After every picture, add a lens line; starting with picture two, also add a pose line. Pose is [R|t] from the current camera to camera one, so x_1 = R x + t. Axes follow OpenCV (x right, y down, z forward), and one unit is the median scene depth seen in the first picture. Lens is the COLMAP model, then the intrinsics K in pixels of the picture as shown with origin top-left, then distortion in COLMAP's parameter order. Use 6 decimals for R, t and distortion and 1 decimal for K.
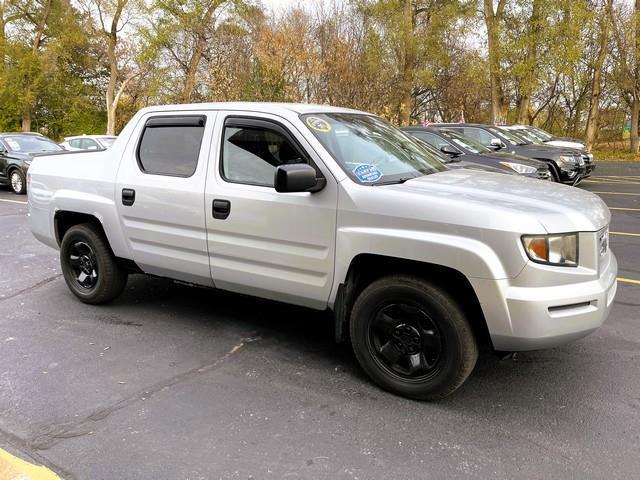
lens RADIAL K [[503.2, 0, 324.4], [0, 503.2, 237.3], [0, 0, 1]] dist [0.031683, -0.025819]
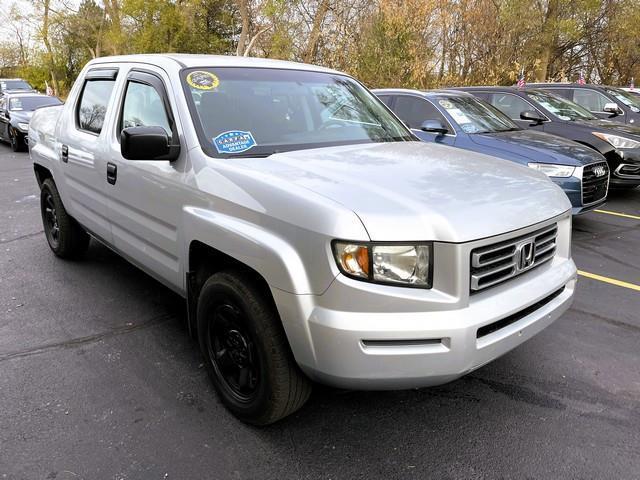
lens RADIAL K [[503.2, 0, 317.5], [0, 503.2, 242.5], [0, 0, 1]] dist [0.031683, -0.025819]
pose [[0.959394, 0.100705, -0.263479, 0.406819], [-0.077108, 0.992151, 0.098444, -0.050758], [0.271324, -0.074131, 0.959629, 0.211281]]
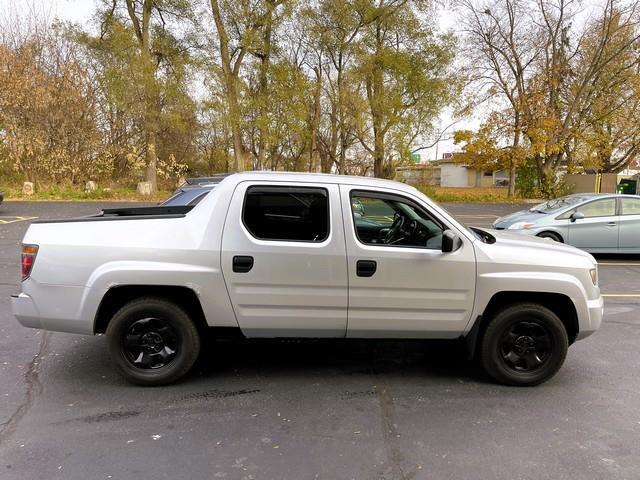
lens RADIAL K [[503.2, 0, 332.0], [0, 503.2, 241.4], [0, 0, 1]] dist [0.031683, -0.025819]
pose [[0.800323, -0.050154, 0.597468, -0.959137], [0.087802, 0.995556, -0.034042, -0.085077], [-0.593105, 0.079704, 0.801170, 0.099673]]
